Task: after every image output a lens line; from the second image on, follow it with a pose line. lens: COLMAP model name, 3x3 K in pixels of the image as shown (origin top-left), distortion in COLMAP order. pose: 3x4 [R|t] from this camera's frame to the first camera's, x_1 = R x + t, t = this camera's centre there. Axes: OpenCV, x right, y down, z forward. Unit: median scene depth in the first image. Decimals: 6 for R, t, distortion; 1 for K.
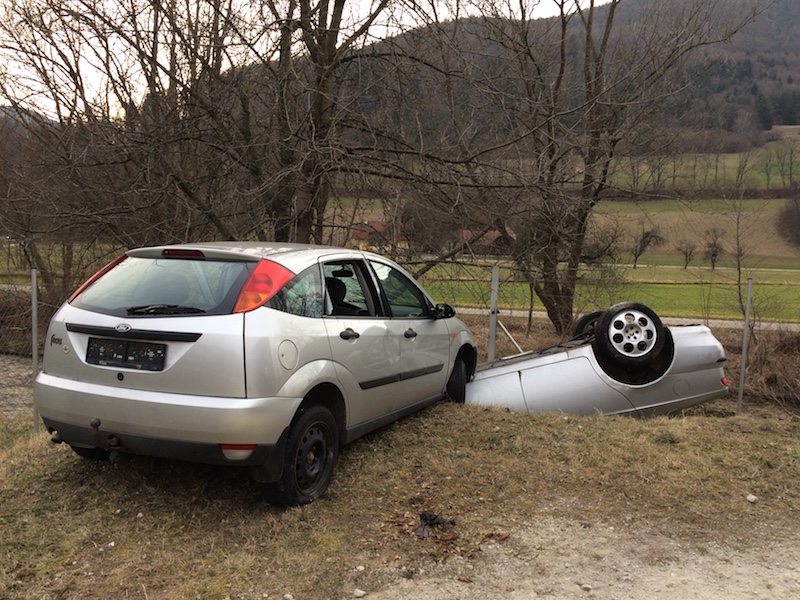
lens RADIAL K [[685.7, 0, 400.0], [0, 685.7, 300.0], [0, 0, 1]] dist [0.065004, -0.102942]
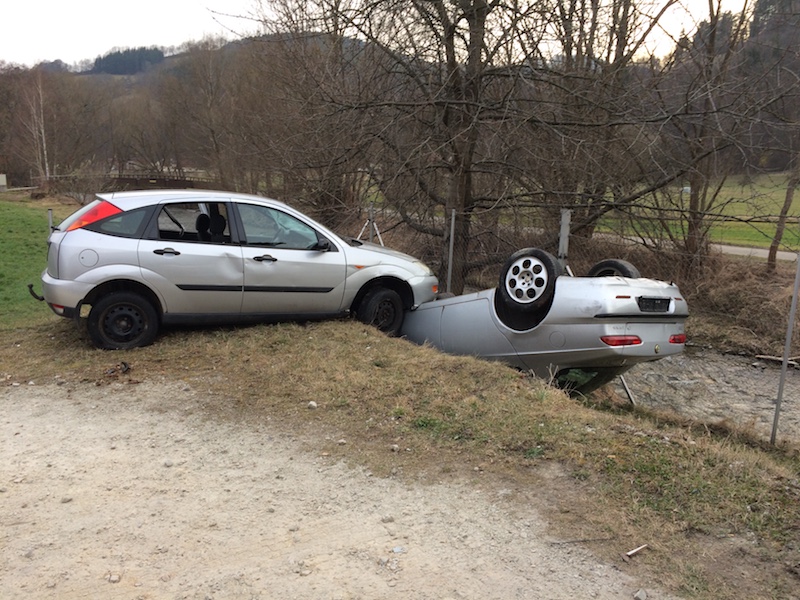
lens RADIAL K [[685.7, 0, 400.0], [0, 685.7, 300.0], [0, 0, 1]] dist [0.065004, -0.102942]
pose [[0.735259, 0.107857, -0.669150, 0.877468], [-0.046709, 0.992973, 0.108729, -0.022573], [0.676175, -0.048689, 0.735130, 0.143163]]
